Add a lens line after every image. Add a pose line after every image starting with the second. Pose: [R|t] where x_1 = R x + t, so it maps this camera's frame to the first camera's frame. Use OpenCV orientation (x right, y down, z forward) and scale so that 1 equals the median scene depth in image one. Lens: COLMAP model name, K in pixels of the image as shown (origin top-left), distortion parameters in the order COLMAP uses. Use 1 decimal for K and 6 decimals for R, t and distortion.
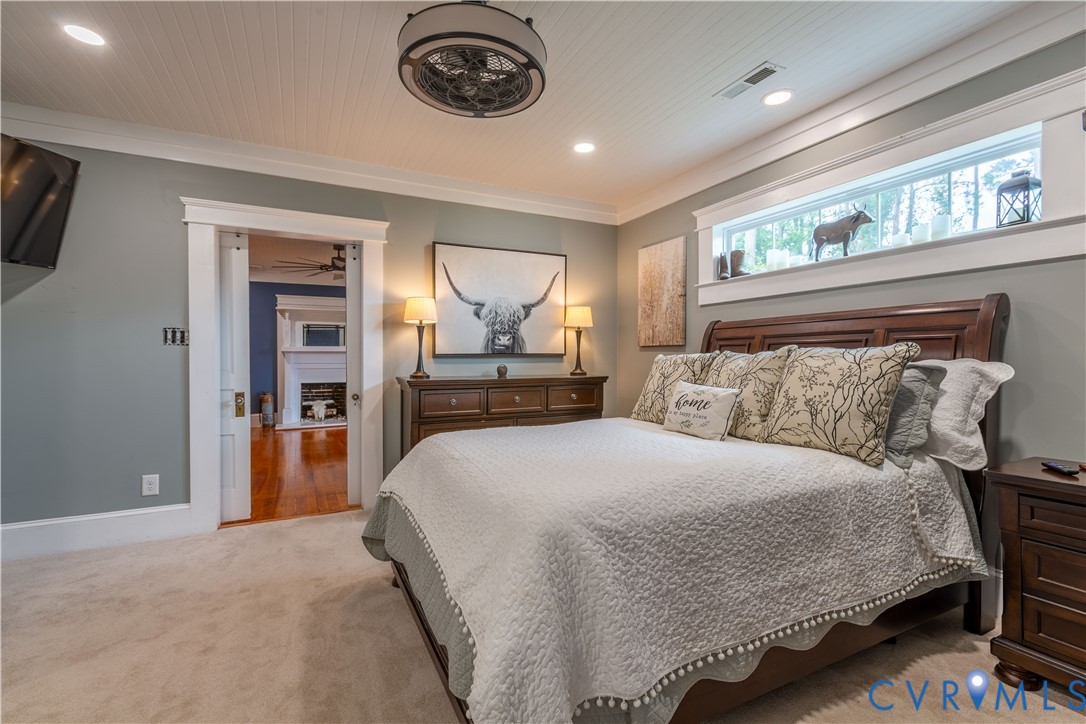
lens RADIAL K [[482.0, 0, 541.4], [0, 482.0, 360.8], [0, 0, 1]] dist [0.000066, -0.000387]
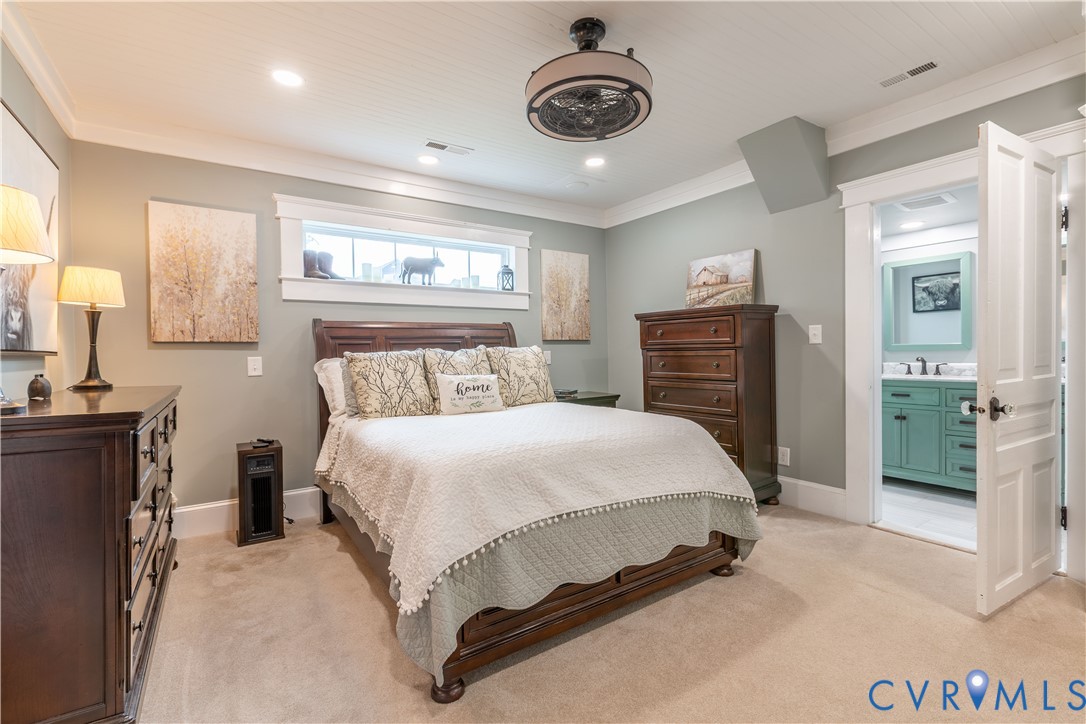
lens RADIAL K [[482.0, 0, 541.4], [0, 482.0, 360.8], [0, 0, 1]] dist [0.000066, -0.000387]
pose [[-0.118504, -0.013901, 0.992856, -1.220533], [0.023500, 0.999583, 0.016800, -0.004168], [-0.992675, 0.025323, -0.118128, 1.199193]]
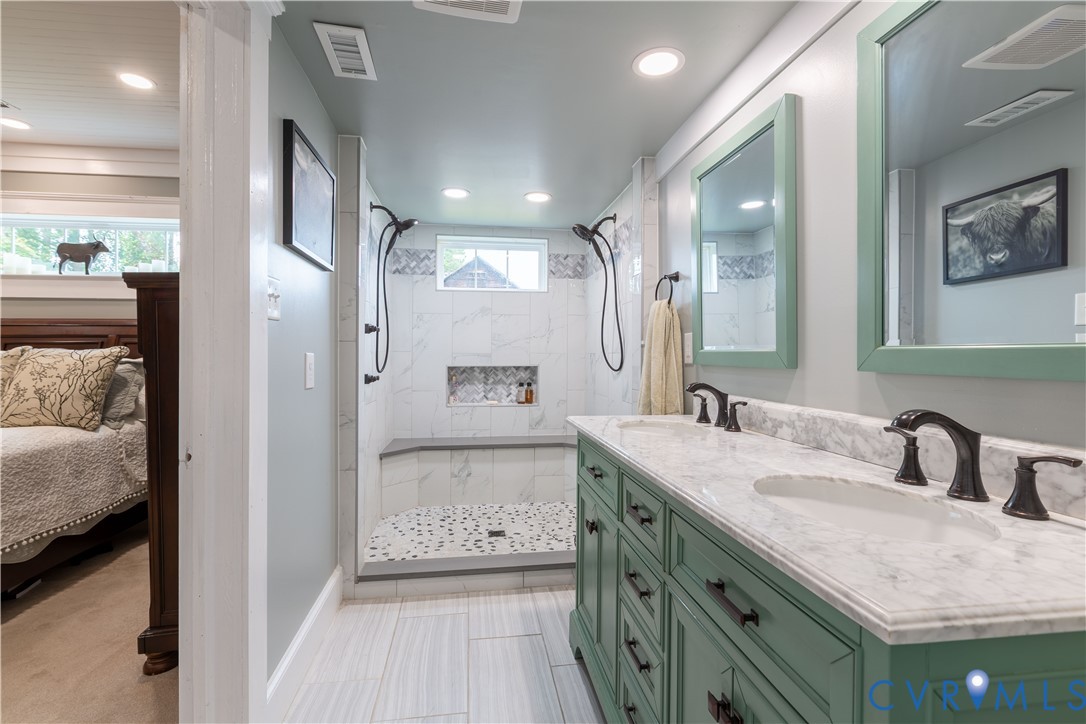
lens RADIAL K [[483.6, 0, 528.2], [0, 483.6, 355.6], [0, 0, 1]] dist [-0.000600, -0.000022]
pose [[0.327926, -0.000360, 0.944703, -0.245237], [0.004956, 0.999987, -0.001340, -0.000879], [-0.944690, 0.005121, 0.327923, -0.685586]]
